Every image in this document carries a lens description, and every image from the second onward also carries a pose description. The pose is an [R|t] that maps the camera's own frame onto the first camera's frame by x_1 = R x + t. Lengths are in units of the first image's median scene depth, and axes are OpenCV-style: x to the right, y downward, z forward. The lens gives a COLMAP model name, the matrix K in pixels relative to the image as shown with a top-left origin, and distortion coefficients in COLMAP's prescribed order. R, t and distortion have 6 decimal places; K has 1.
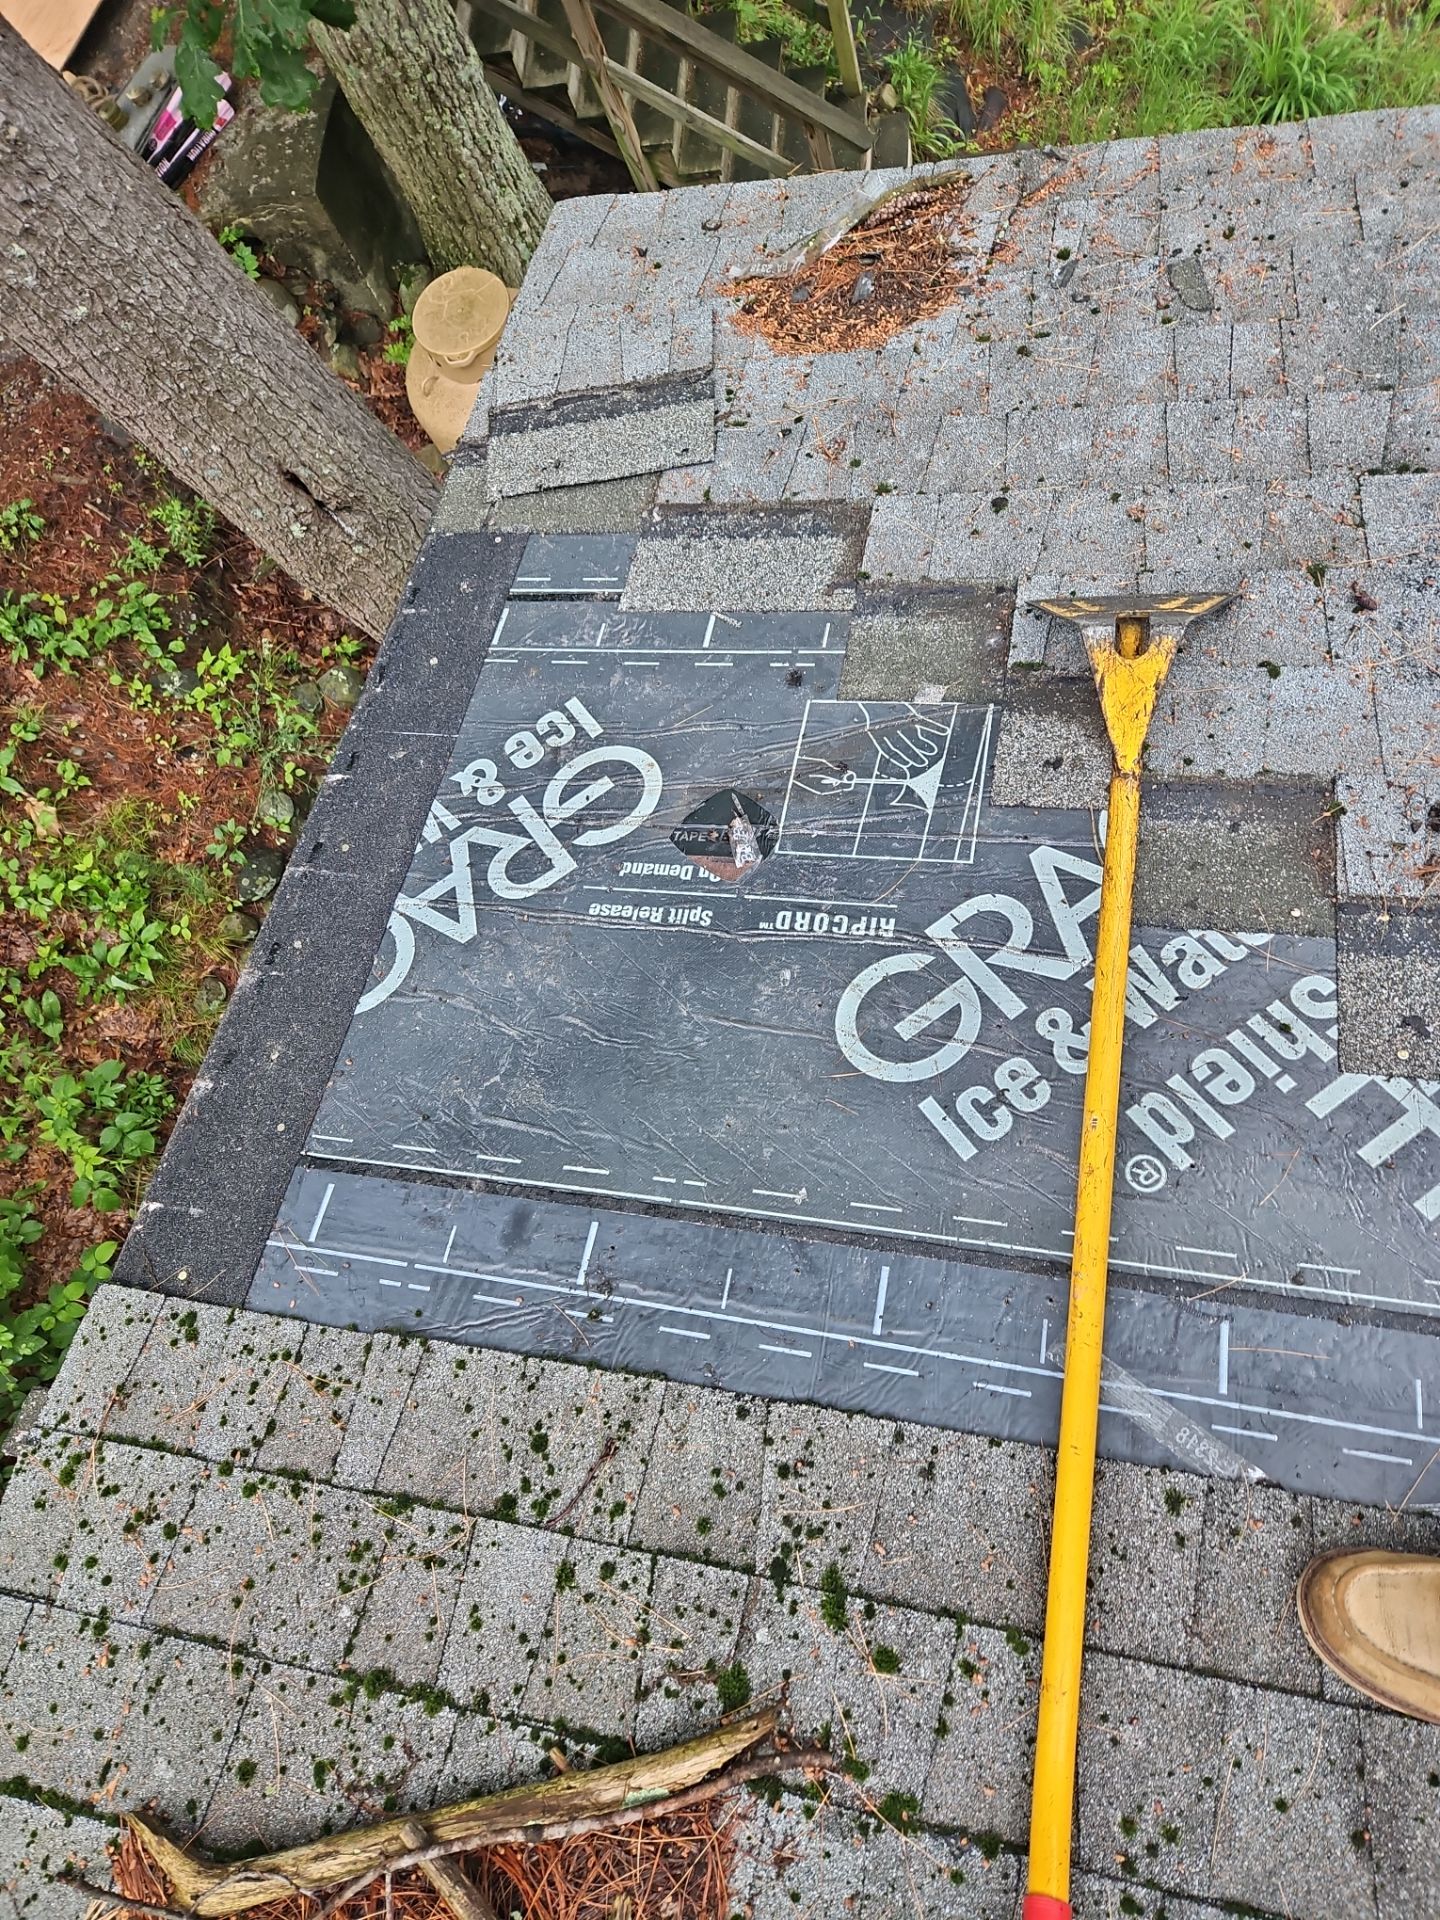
lens RADIAL K [[1328.1, 0, 720.0], [0, 1328.1, 960.0], [0, 0, 1]] dist [0.085384, -0.079474]
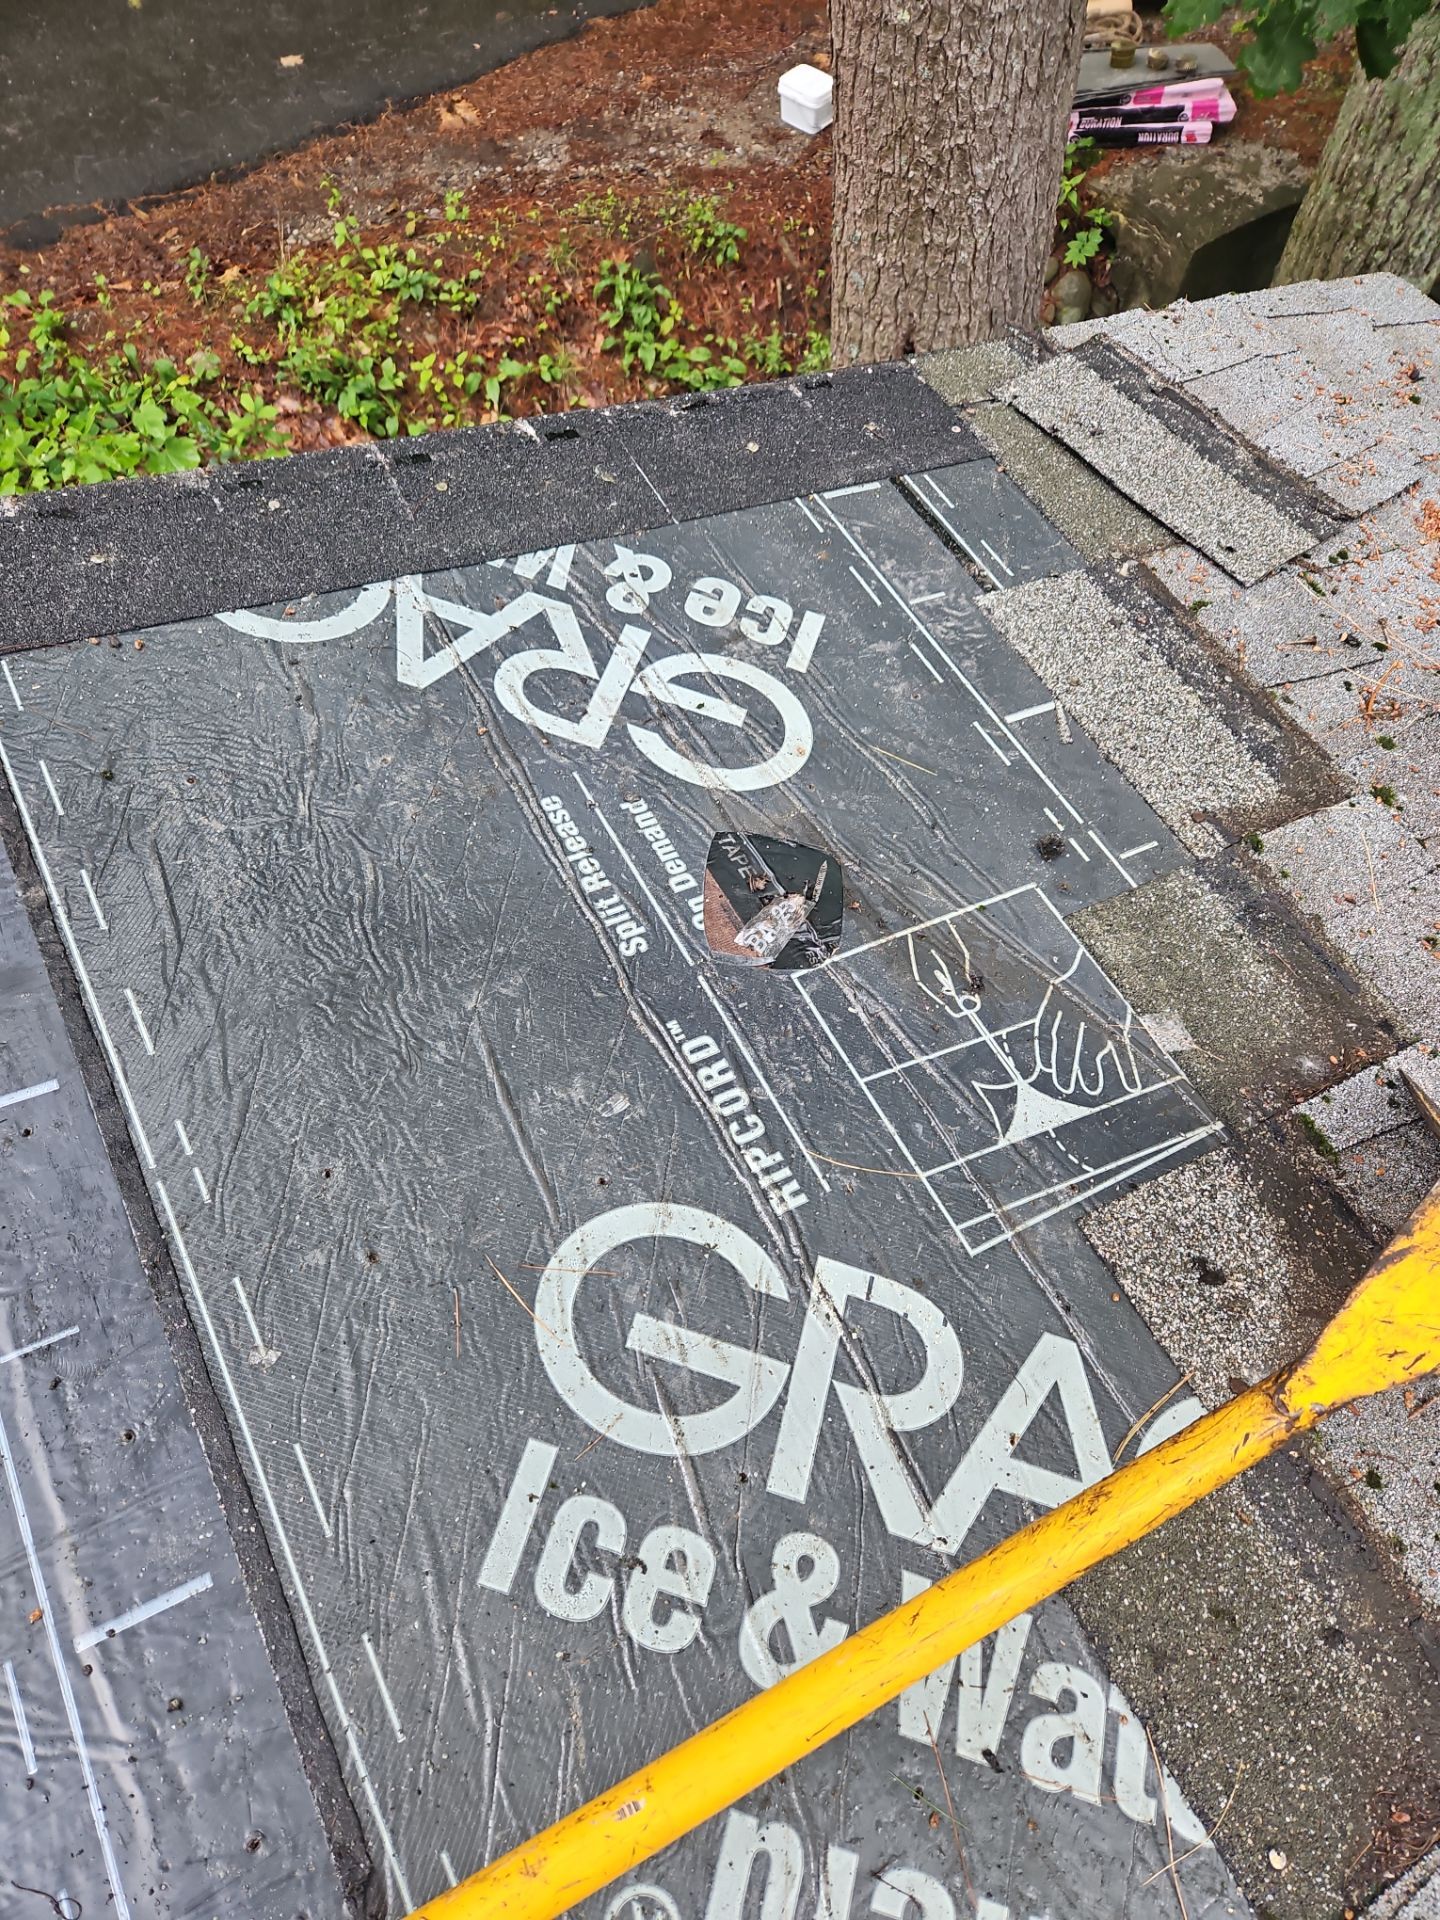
lens RADIAL K [[1322.3, 0, 695.0], [0, 1322.3, 959.4], [0, 0, 1]] dist [0.072046, -0.066822]
pose [[0.586633, 0.795256, -0.153069, 0.100714], [-0.803232, 0.595469, 0.015340, -0.058371], [0.103347, 0.113951, 0.988096, 0.391491]]
